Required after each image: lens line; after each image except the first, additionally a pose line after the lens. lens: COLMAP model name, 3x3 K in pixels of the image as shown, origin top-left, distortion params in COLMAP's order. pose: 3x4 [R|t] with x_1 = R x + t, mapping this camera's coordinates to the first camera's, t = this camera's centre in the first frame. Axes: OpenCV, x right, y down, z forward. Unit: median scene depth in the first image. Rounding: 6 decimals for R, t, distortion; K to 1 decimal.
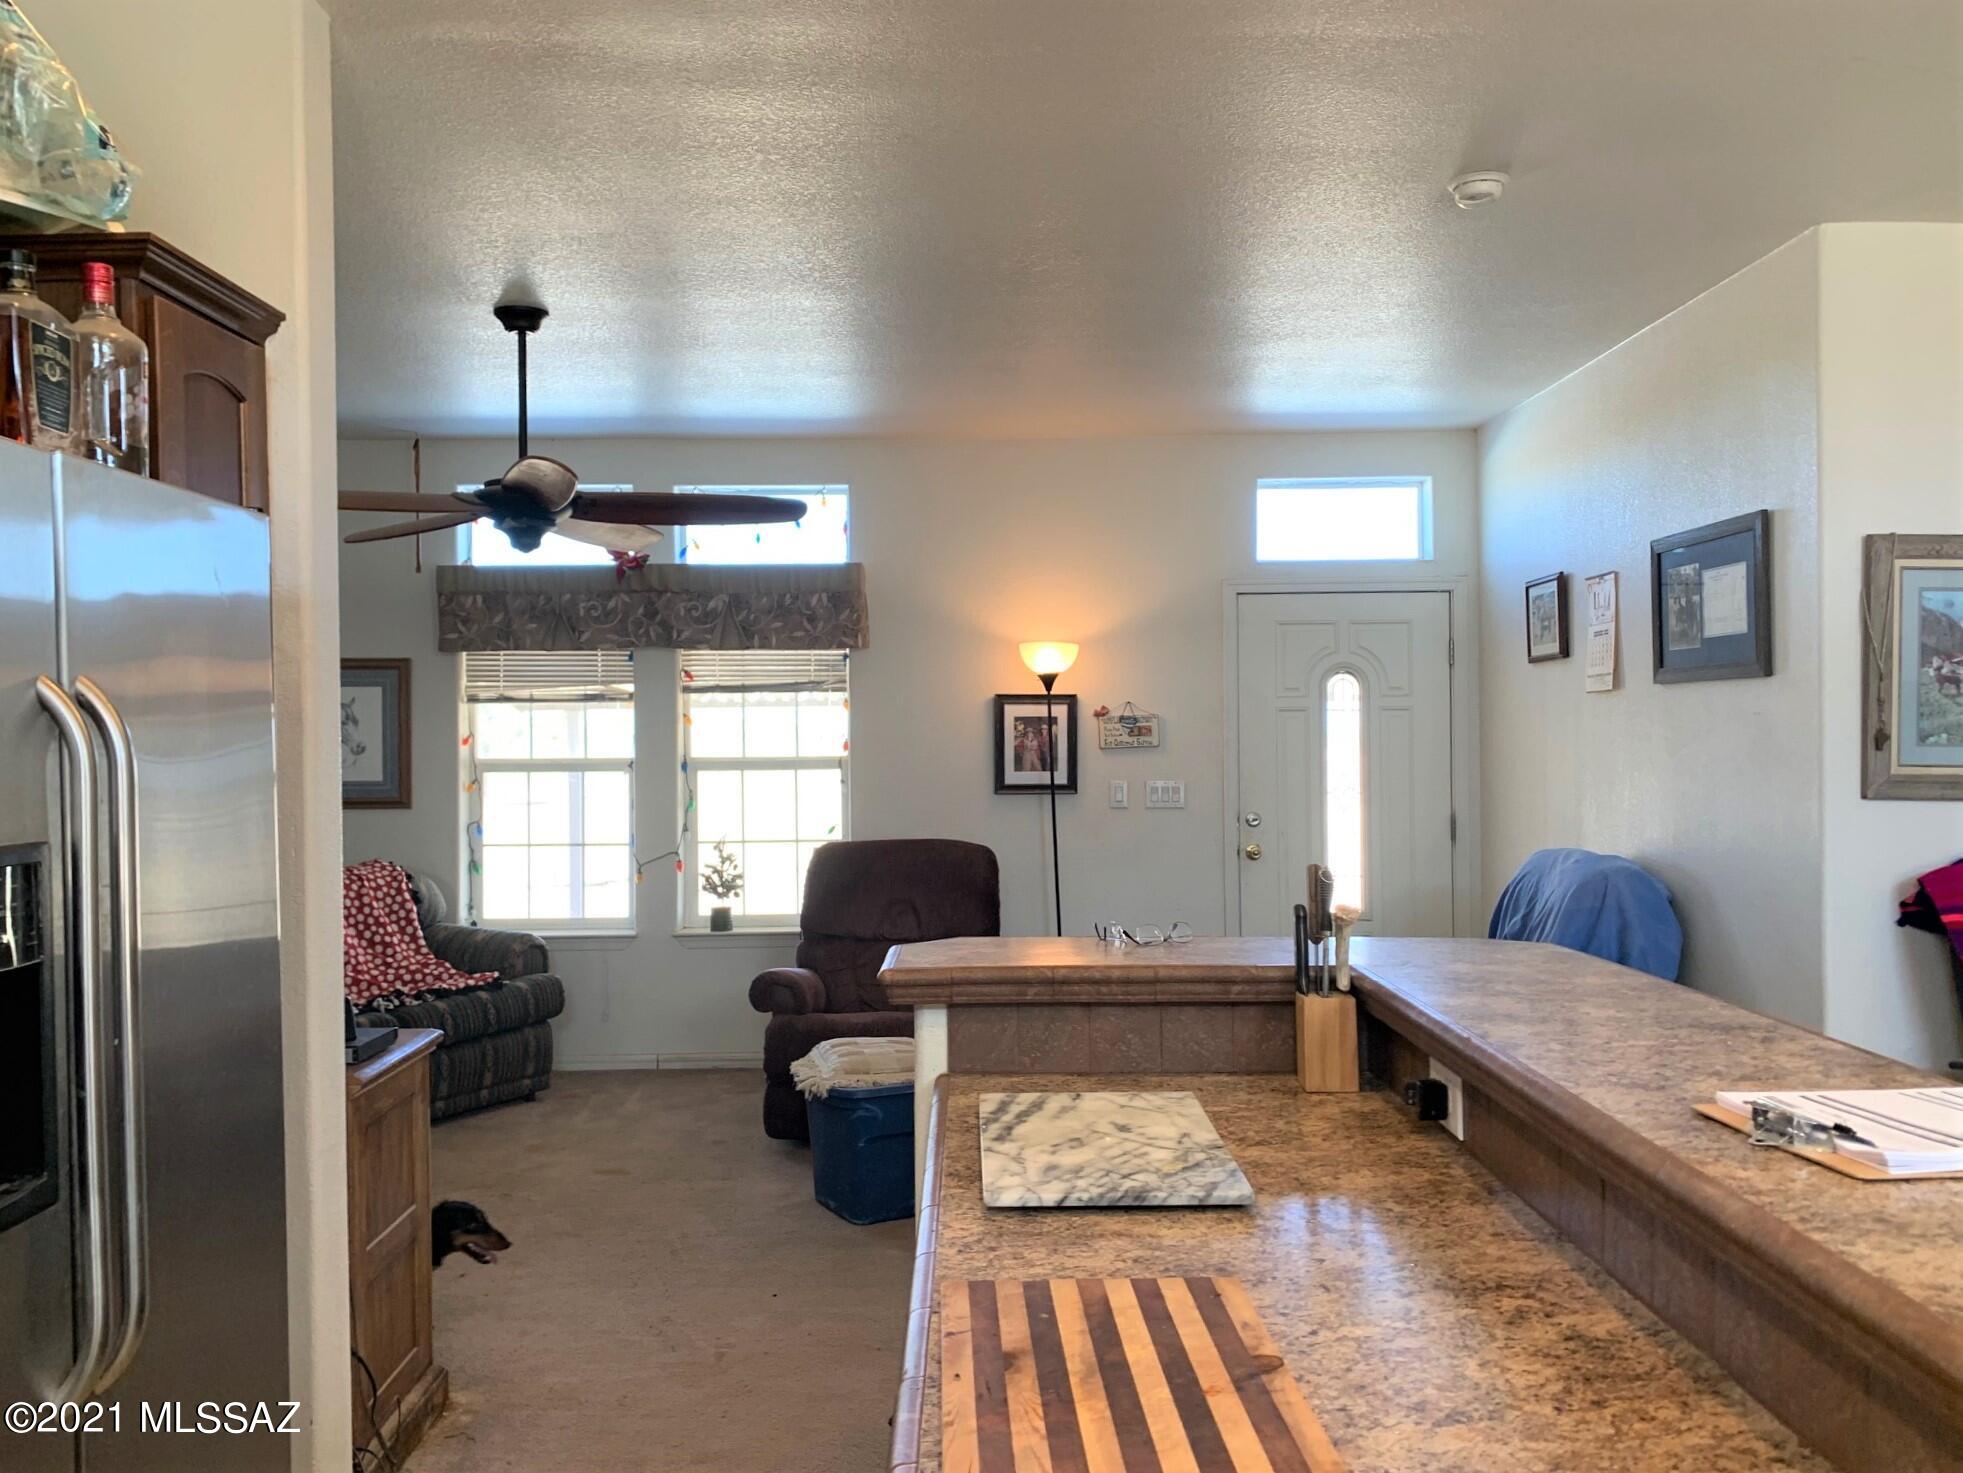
lens RADIAL K [[1501.4, 0, 977.0], [0, 1501.4, 728.9], [0, 0, 1]] dist [0.042721, -0.042406]
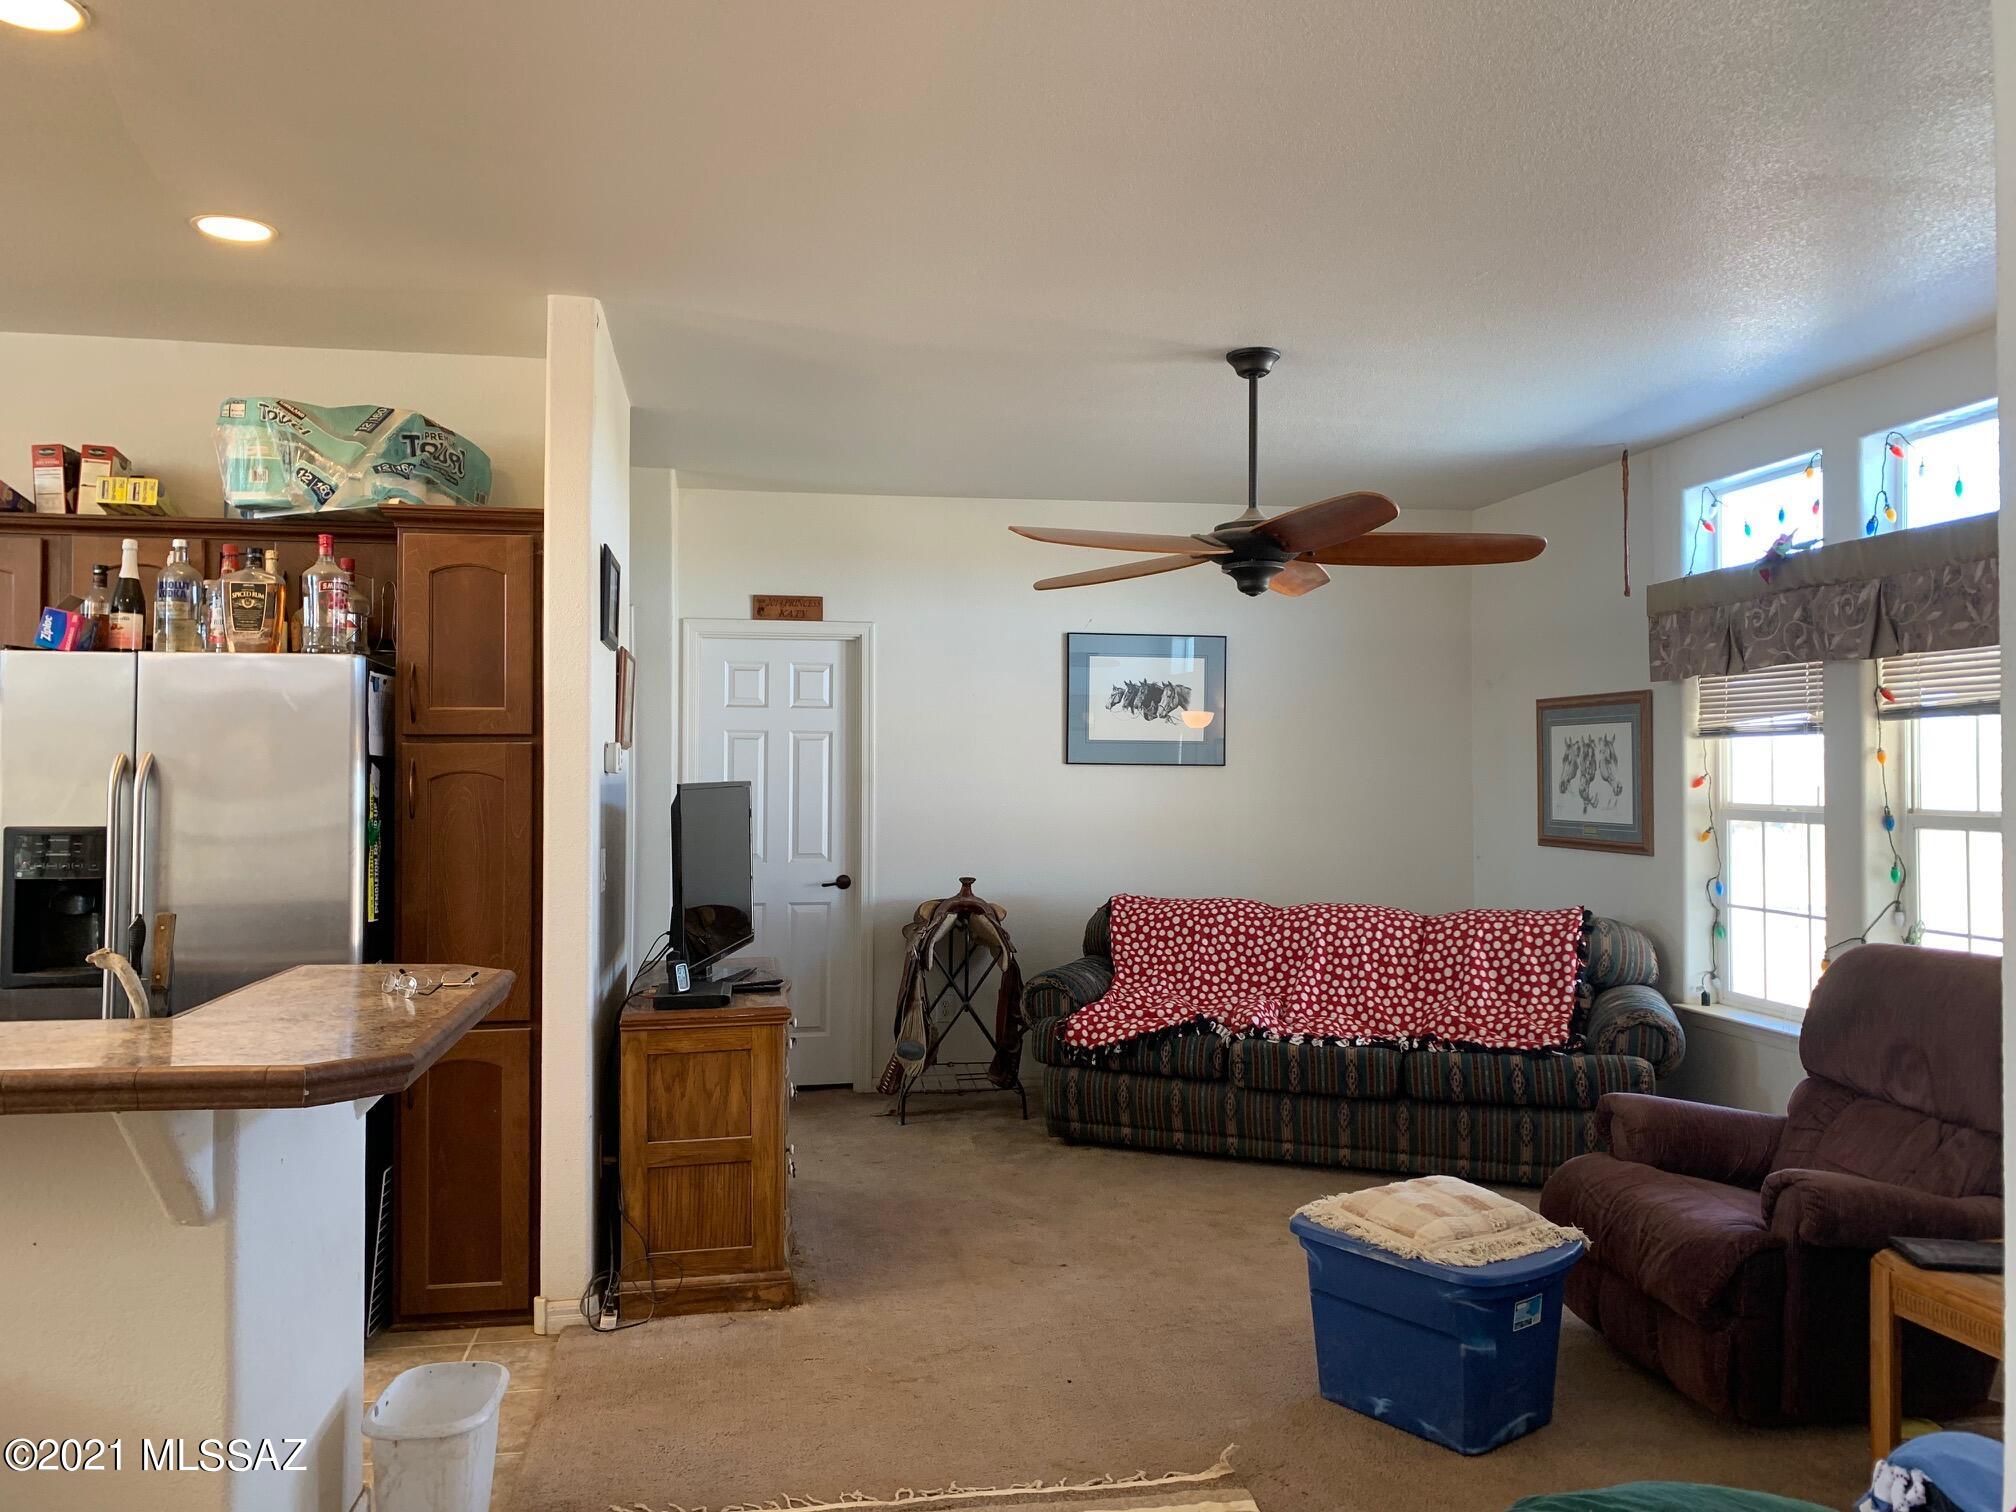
lens RADIAL K [[1541.9, 0, 1003.4], [0, 1541.9, 748.2], [0, 0, 1]] dist [0.042721, -0.042406]
pose [[0.159287, -0.009027, -0.987191, 0.485165], [0.004085, 0.999956, -0.008484, -0.005660], [0.987224, -0.002681, 0.159317, 0.474996]]
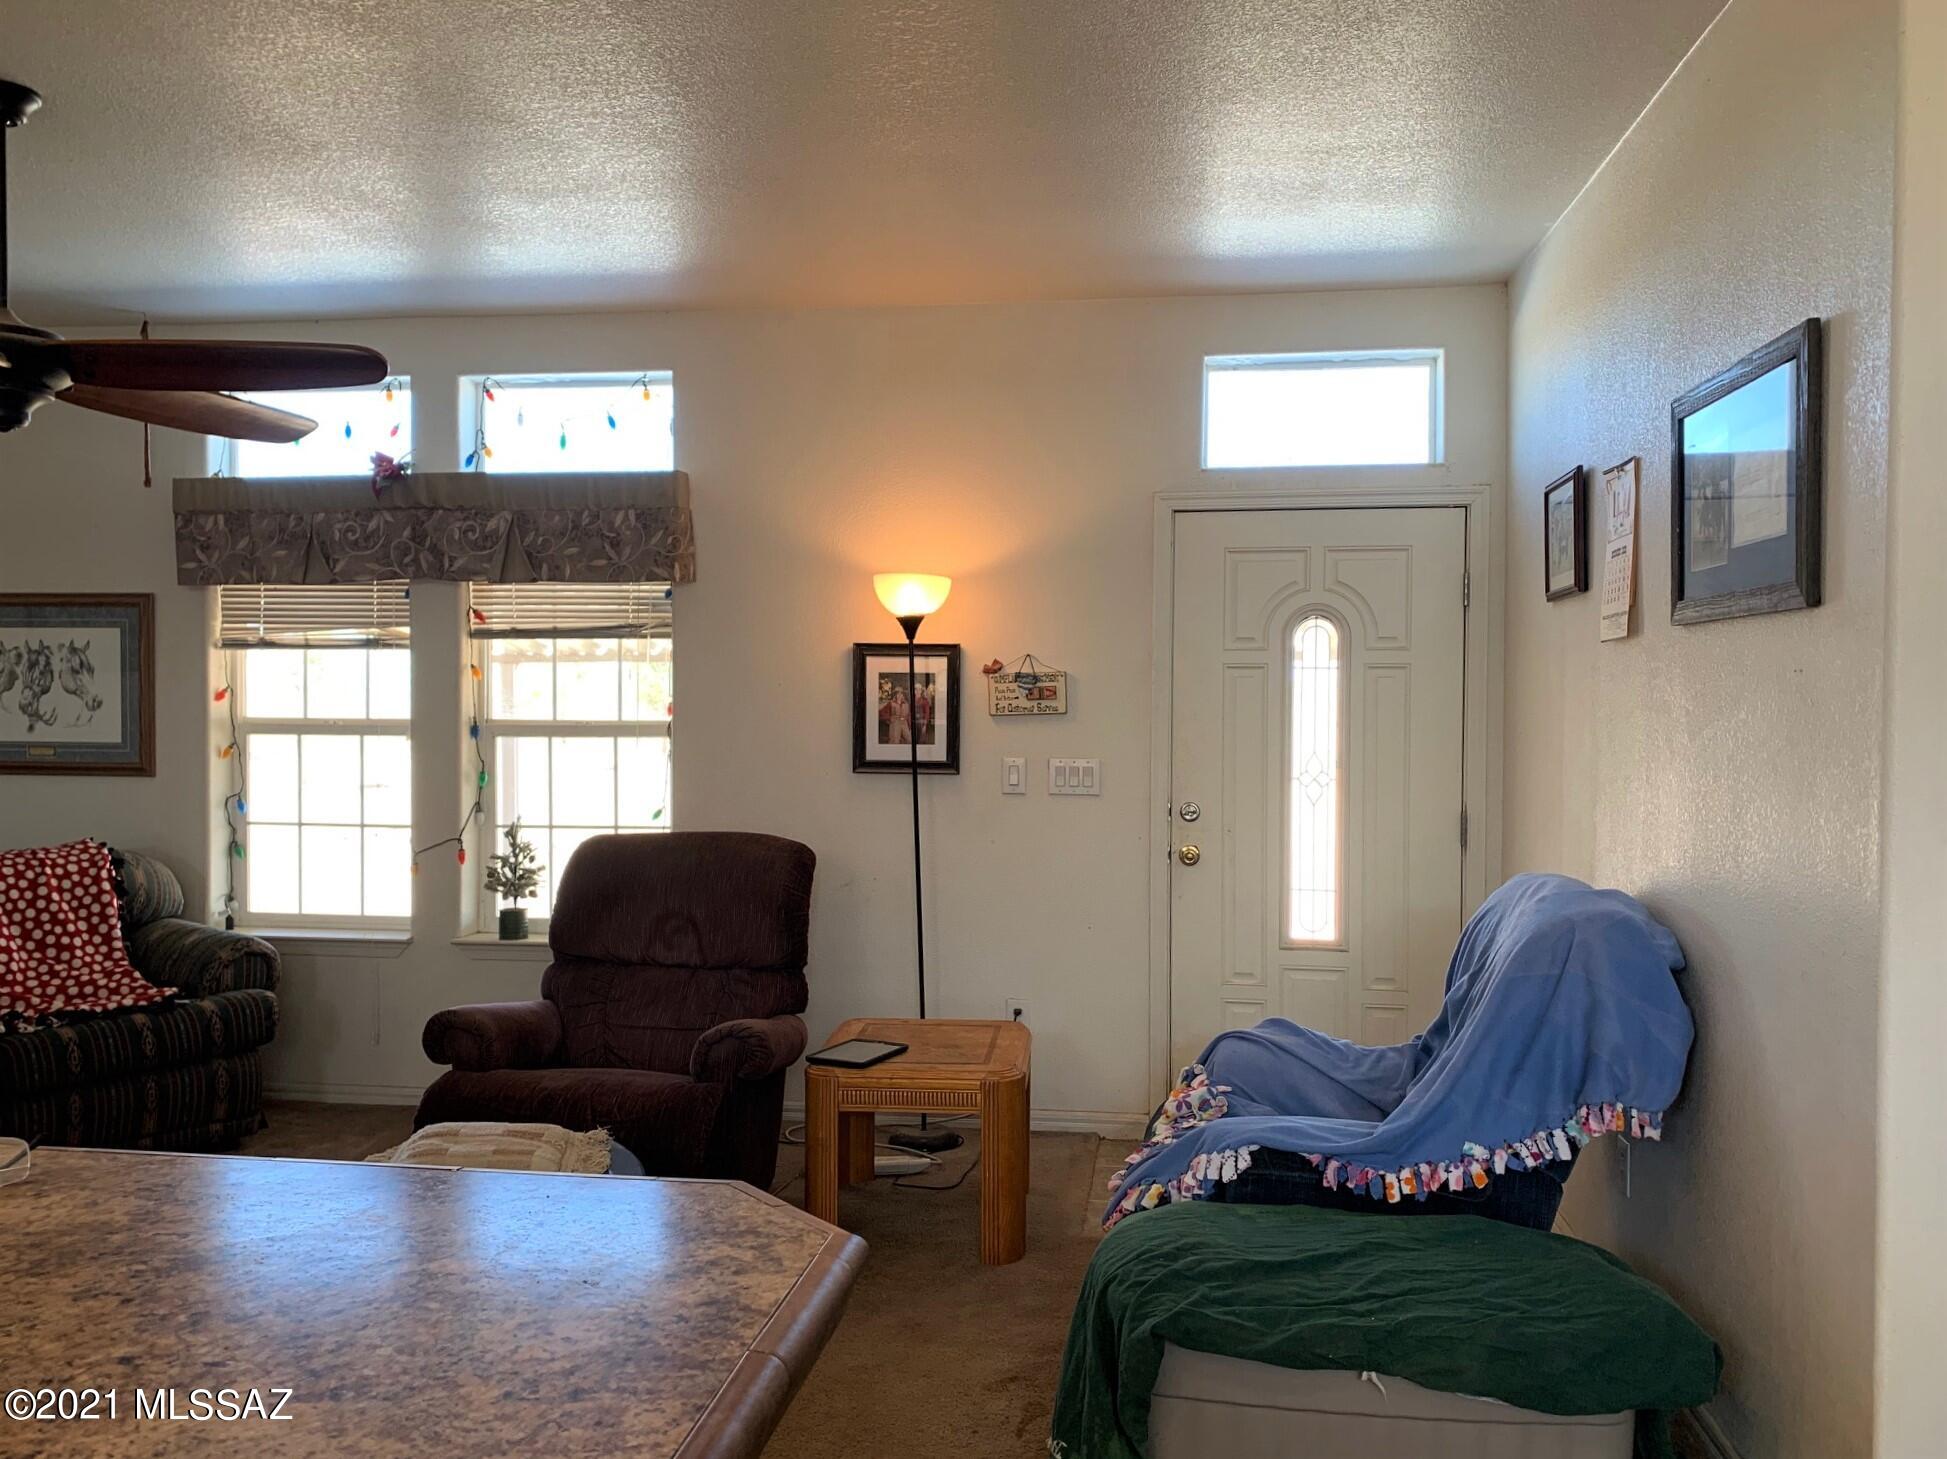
lens RADIAL K [[1507.4, 0, 997.6], [0, 1507.4, 738.2], [0, 0, 1]] dist [0.000639, -0.003879]
pose [[0.992194, 0.015625, -0.123722, 0.182998], [-0.011870, 0.999448, 0.031026, 0.000858], [0.124138, -0.029315, 0.991832, 0.248167]]
